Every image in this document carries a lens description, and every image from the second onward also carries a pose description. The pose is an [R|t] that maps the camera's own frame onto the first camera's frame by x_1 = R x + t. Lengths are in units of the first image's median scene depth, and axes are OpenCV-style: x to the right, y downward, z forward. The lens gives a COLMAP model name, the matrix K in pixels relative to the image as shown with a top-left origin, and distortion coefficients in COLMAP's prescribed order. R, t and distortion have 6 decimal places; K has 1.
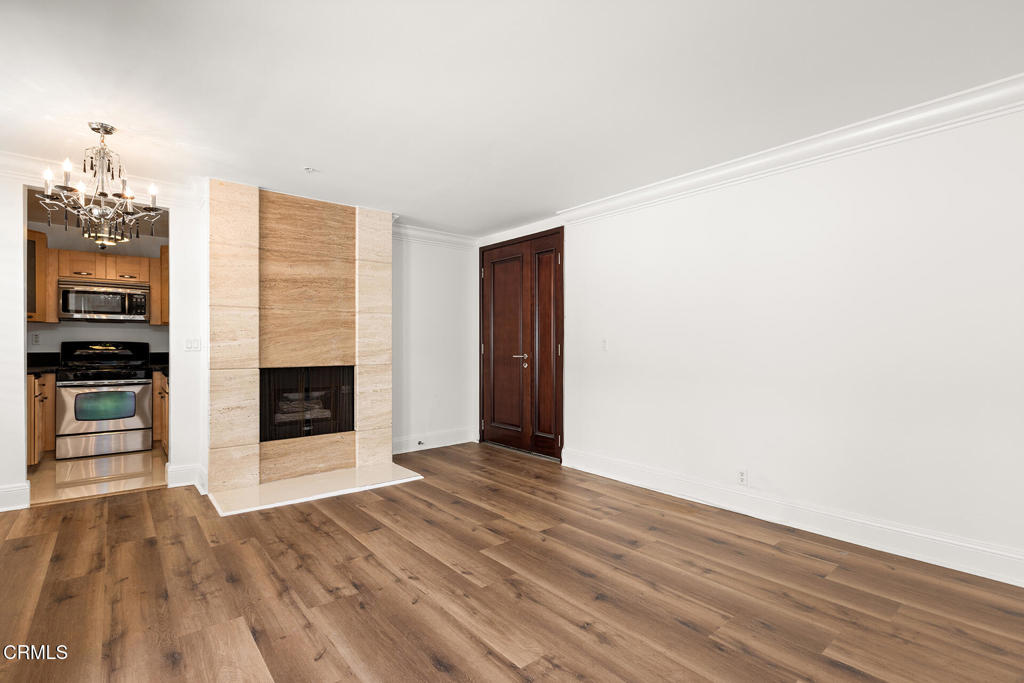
lens RADIAL K [[474.5, 0, 507.1], [0, 474.5, 345.5], [0, 0, 1]] dist [-0.004929, -0.000969]
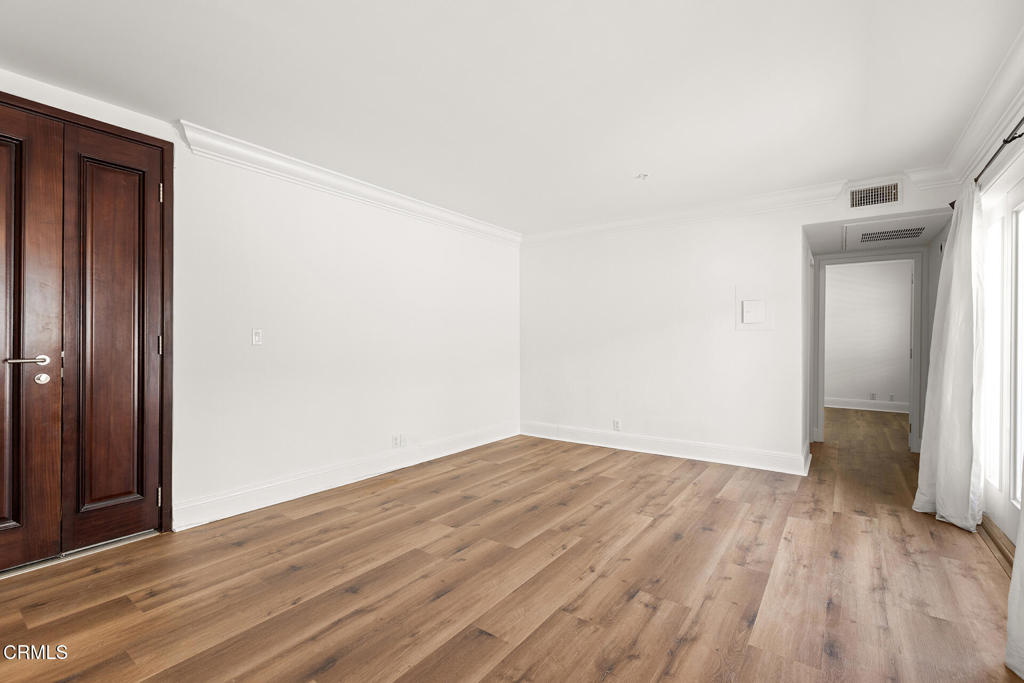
lens RADIAL K [[454.7, 0, 508.1], [0, 454.7, 341.1], [0, 0, 1]] dist [0.000474, -0.000238]
pose [[-0.239823, -0.001273, 0.970816, -0.747144], [-0.003889, 0.999992, 0.000351, 0.002869], [-0.970809, -0.003692, -0.239826, 0.960100]]
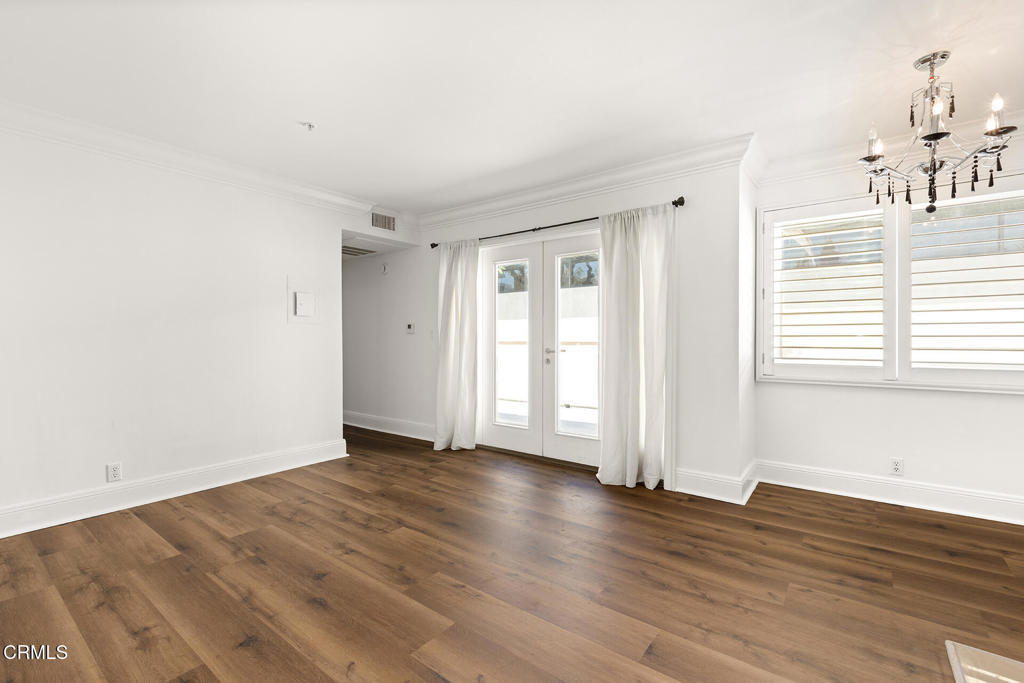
lens RADIAL K [[454.7, 0, 508.1], [0, 454.7, 341.1], [0, 0, 1]] dist [0.000474, -0.000238]
pose [[-0.976585, -0.000198, -0.215131, 0.006860], [-0.001822, 0.999971, 0.007351, 0.006956], [0.215123, 0.007571, -0.976558, 1.292287]]
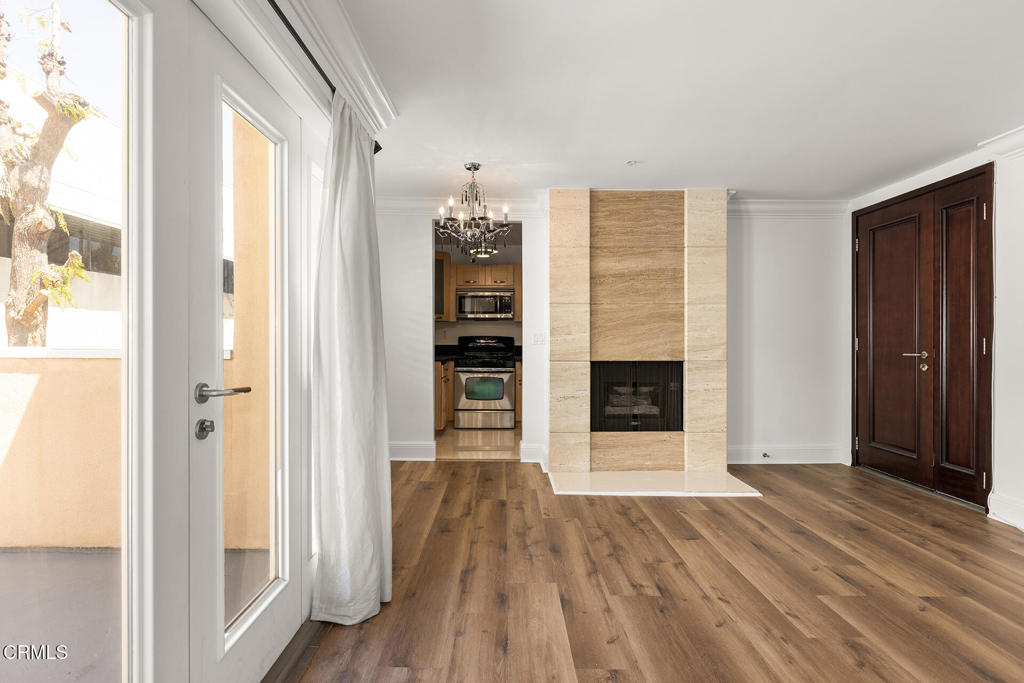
lens RADIAL K [[521.1, 0, 505.8], [0, 521.1, 340.1], [0, 0, 1]] dist [-0.000521, -0.000067]
pose [[0.771907, 0.001243, -0.635735, 0.074128], [-0.000839, 0.999999, 0.000937, 0.000616], [0.635735, -0.000190, 0.771907, -0.011751]]
